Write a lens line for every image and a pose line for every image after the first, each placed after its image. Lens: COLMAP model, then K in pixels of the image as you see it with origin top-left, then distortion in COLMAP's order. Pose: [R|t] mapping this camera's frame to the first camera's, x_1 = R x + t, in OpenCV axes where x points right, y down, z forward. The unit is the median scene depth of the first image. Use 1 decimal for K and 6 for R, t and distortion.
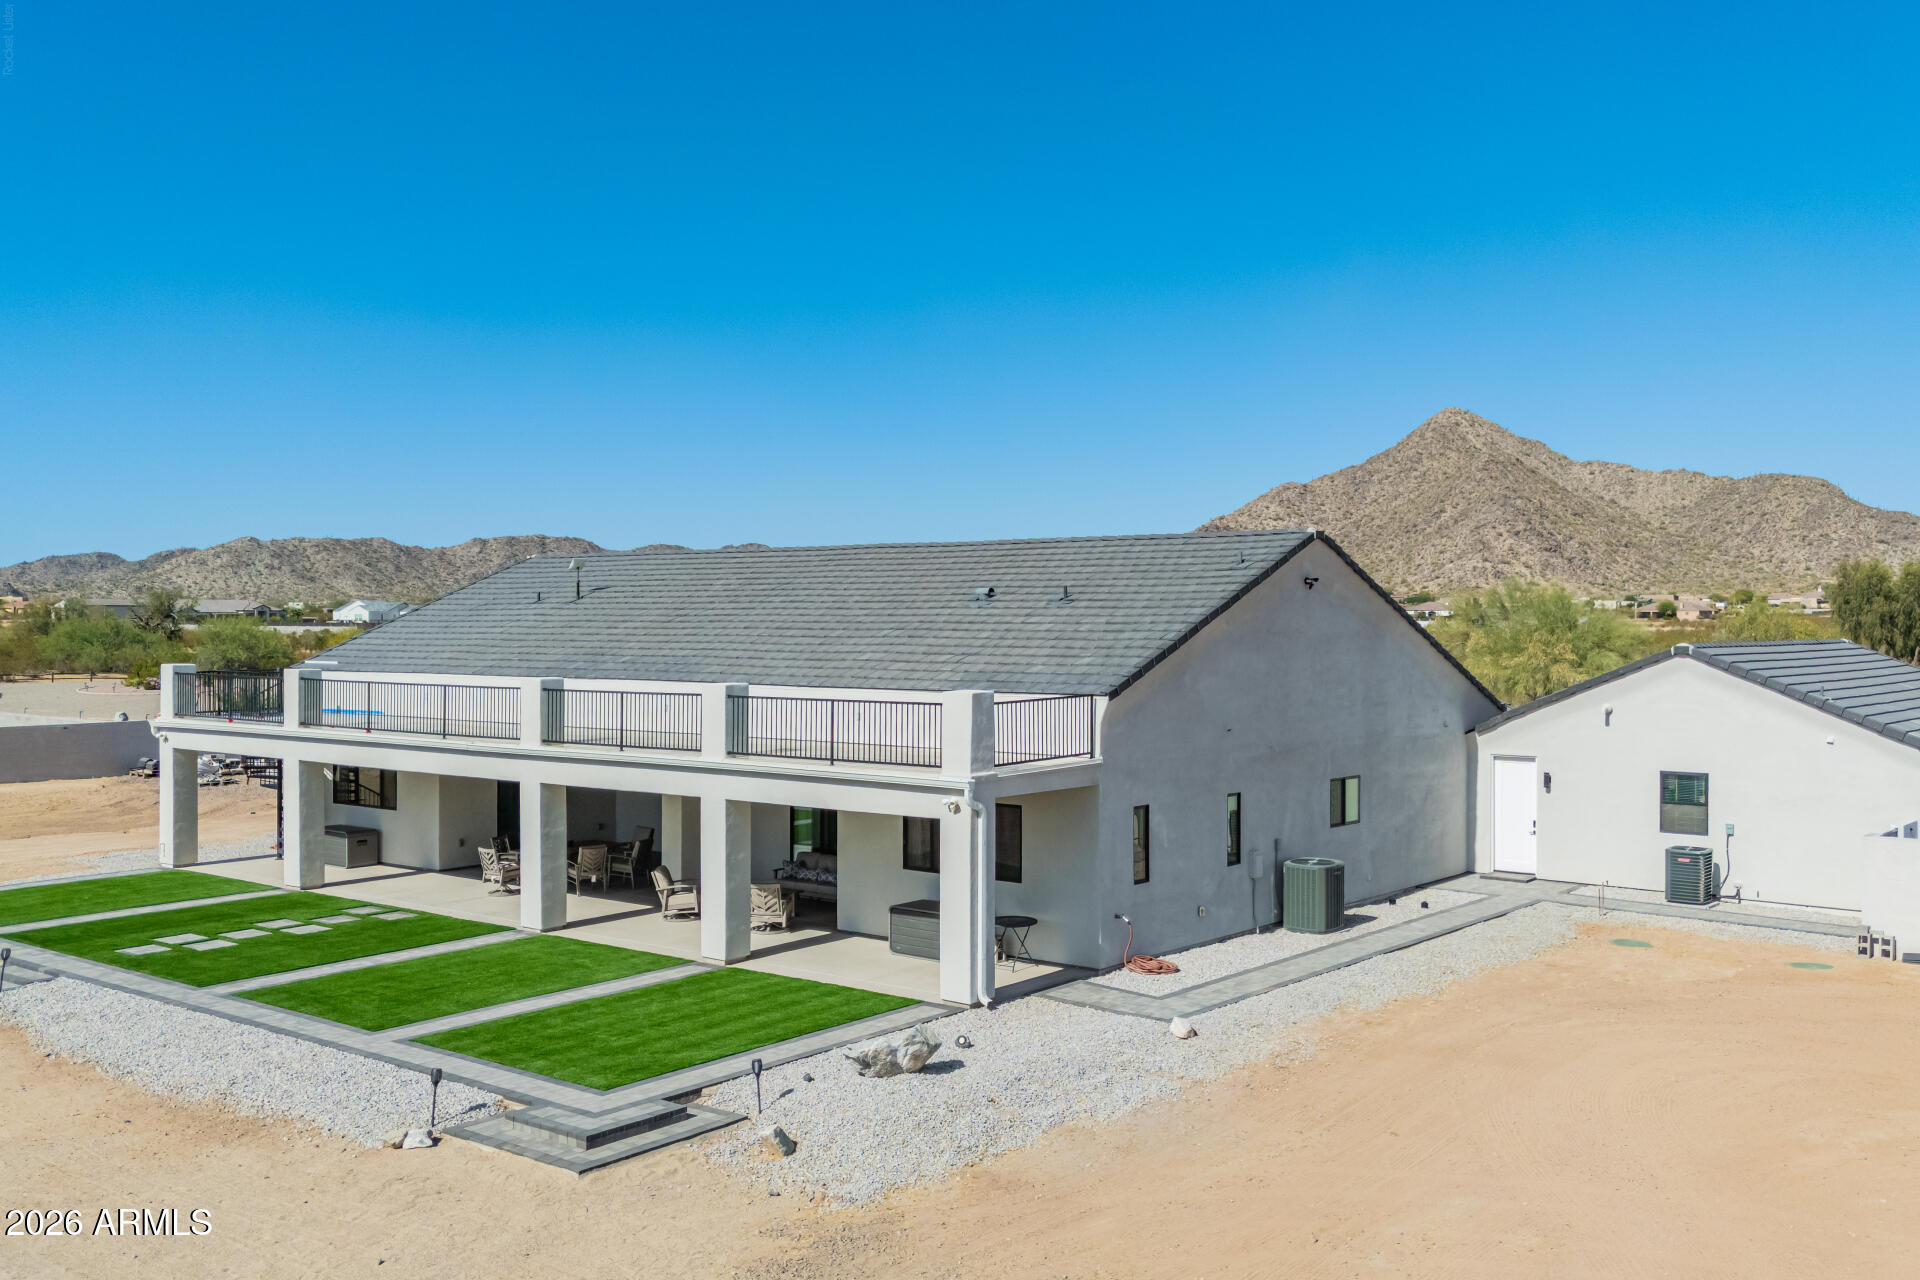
lens RADIAL K [[1729.0, 0, 968.7], [0, 1729.0, 632.9], [0, 0, 1]] dist [0.087684, -0.109438]
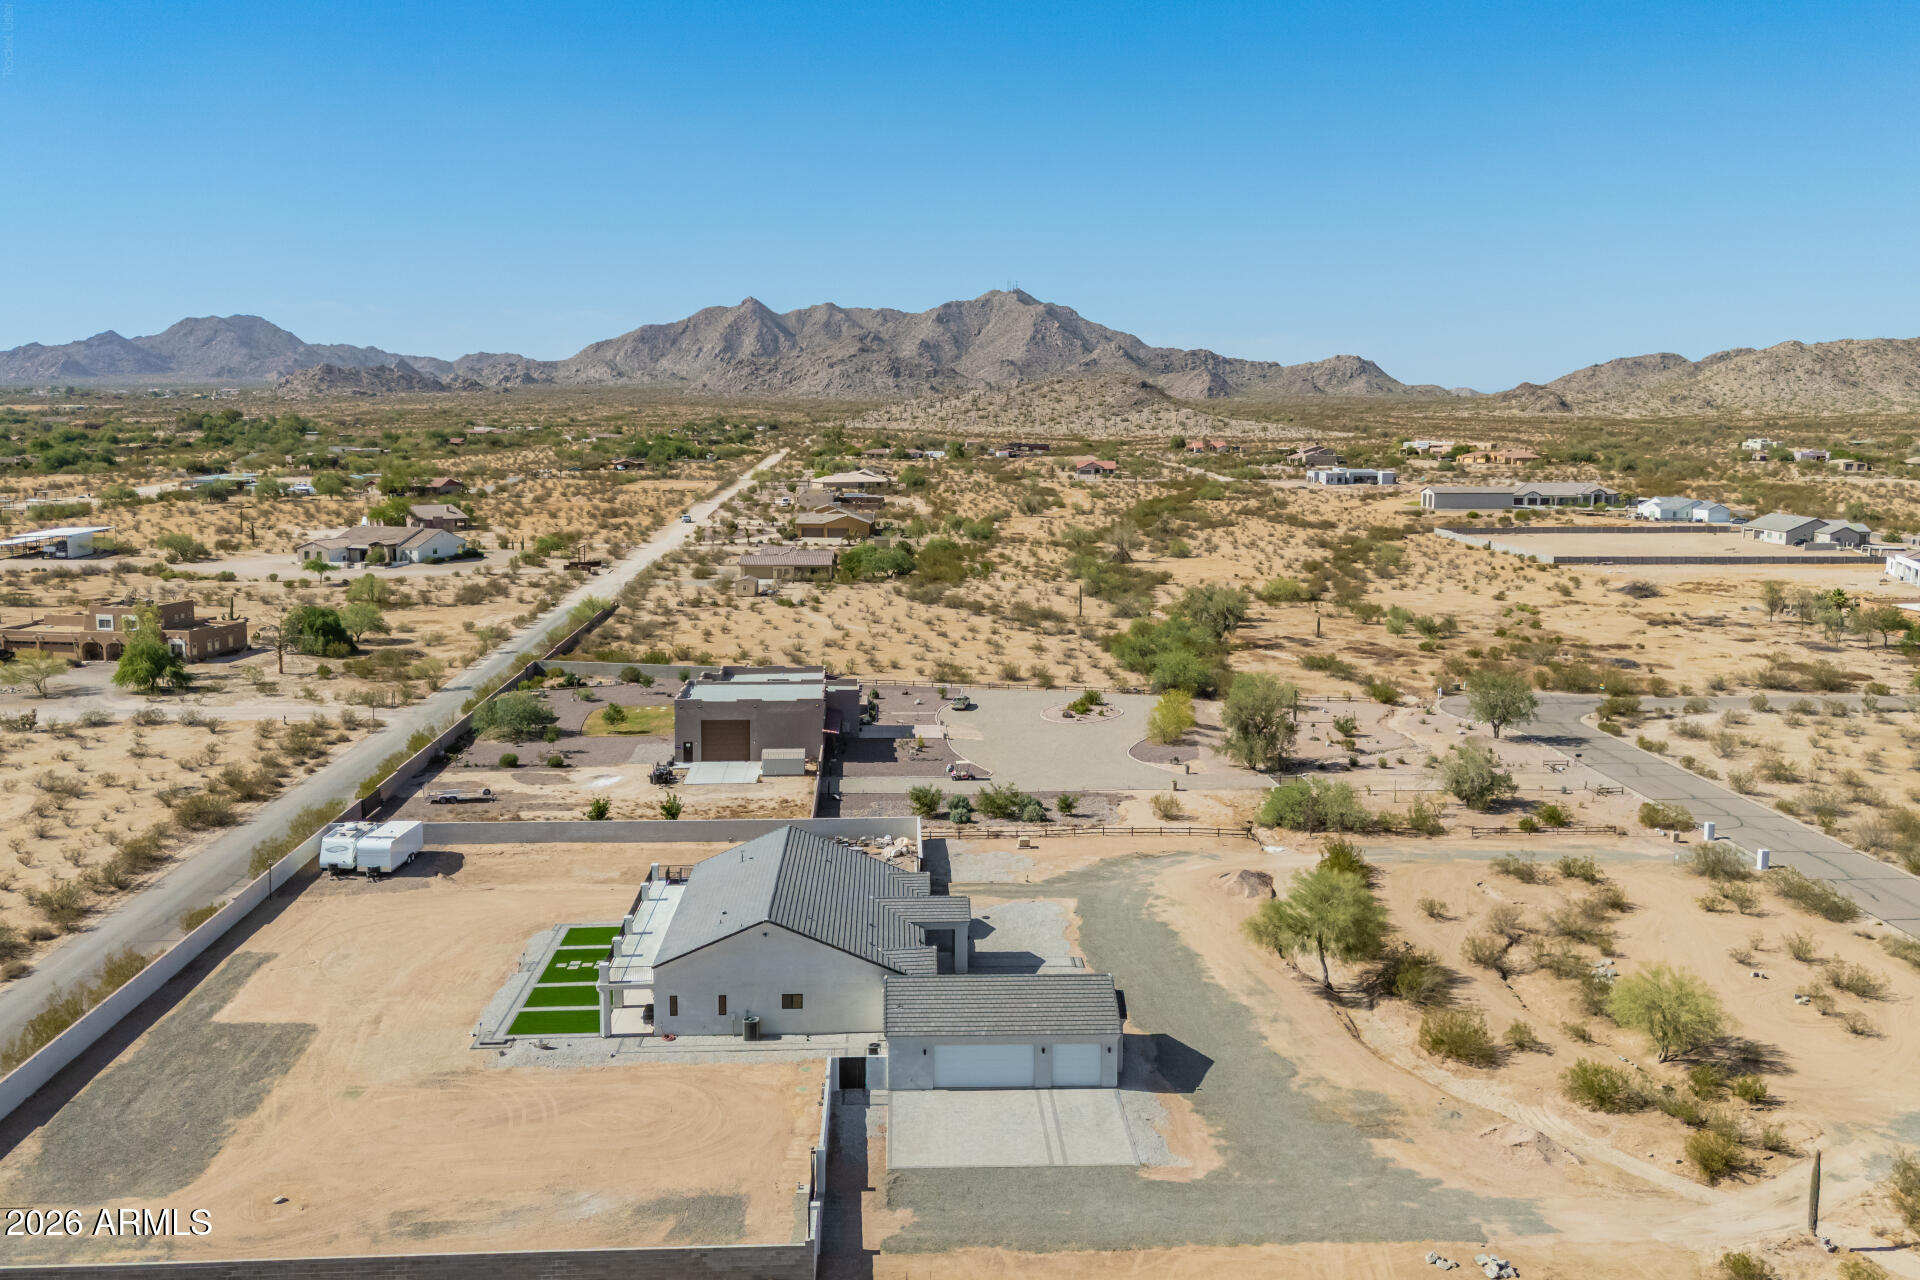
lens RADIAL K [[1729.0, 0, 965.5], [0, 1729.0, 633.0], [0, 0, 1]] dist [0.087684, -0.109438]
pose [[0.659661, 0.099763, -0.744913, 0.125094], [-0.008270, 0.992054, 0.125537, -0.044583], [0.751518, -0.076651, 0.655244, -0.035673]]
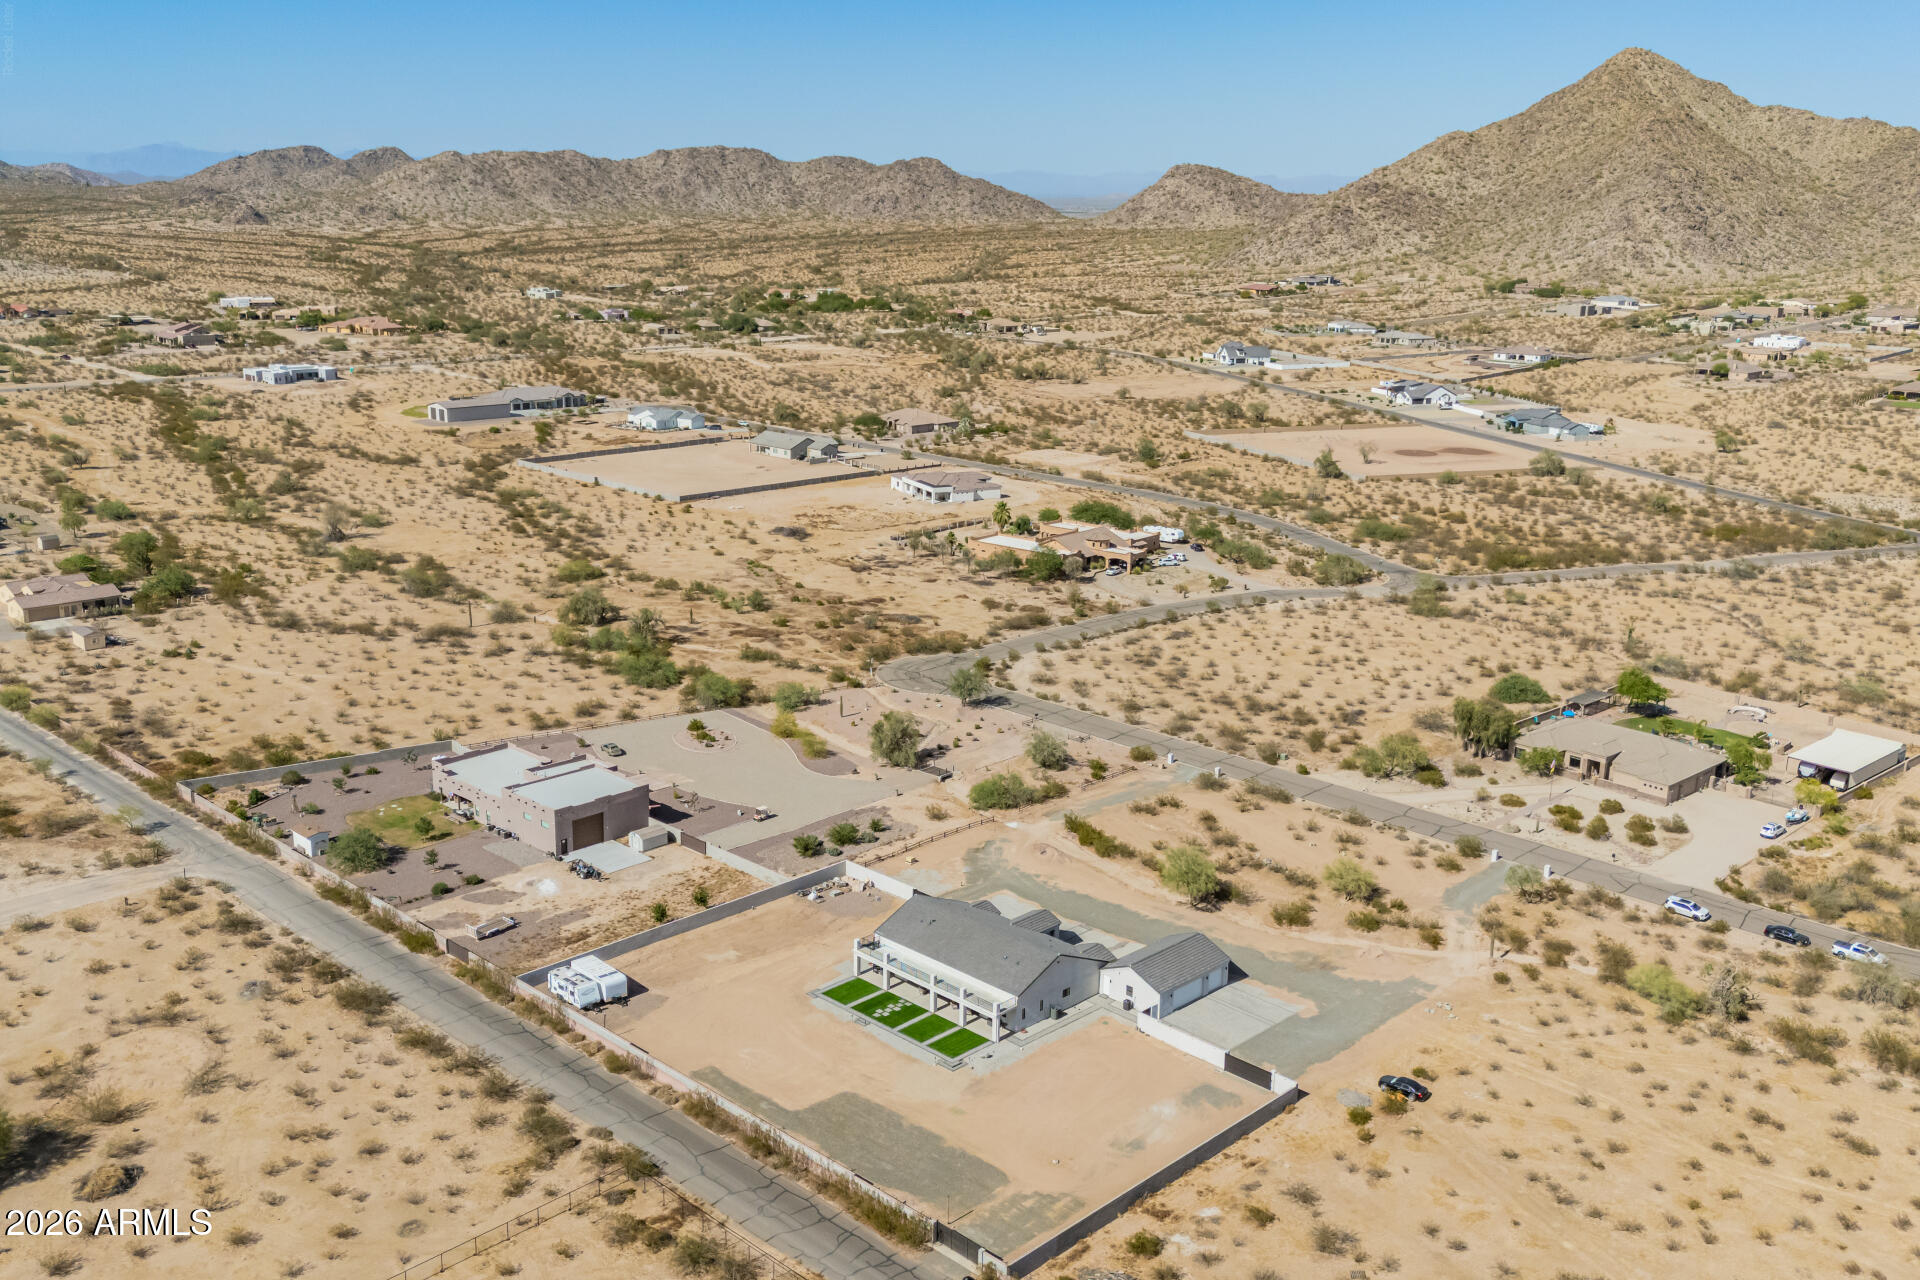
lens RADIAL K [[1729.0, 0, 964.0], [0, 1729.0, 631.2], [0, 0, 1]] dist [0.087684, -0.109438]
pose [[0.994905, 0.037032, -0.093773, 0.017416], [-0.013532, 0.970731, 0.239788, -0.115554], [0.099908, -0.237298, 0.966286, -0.204659]]
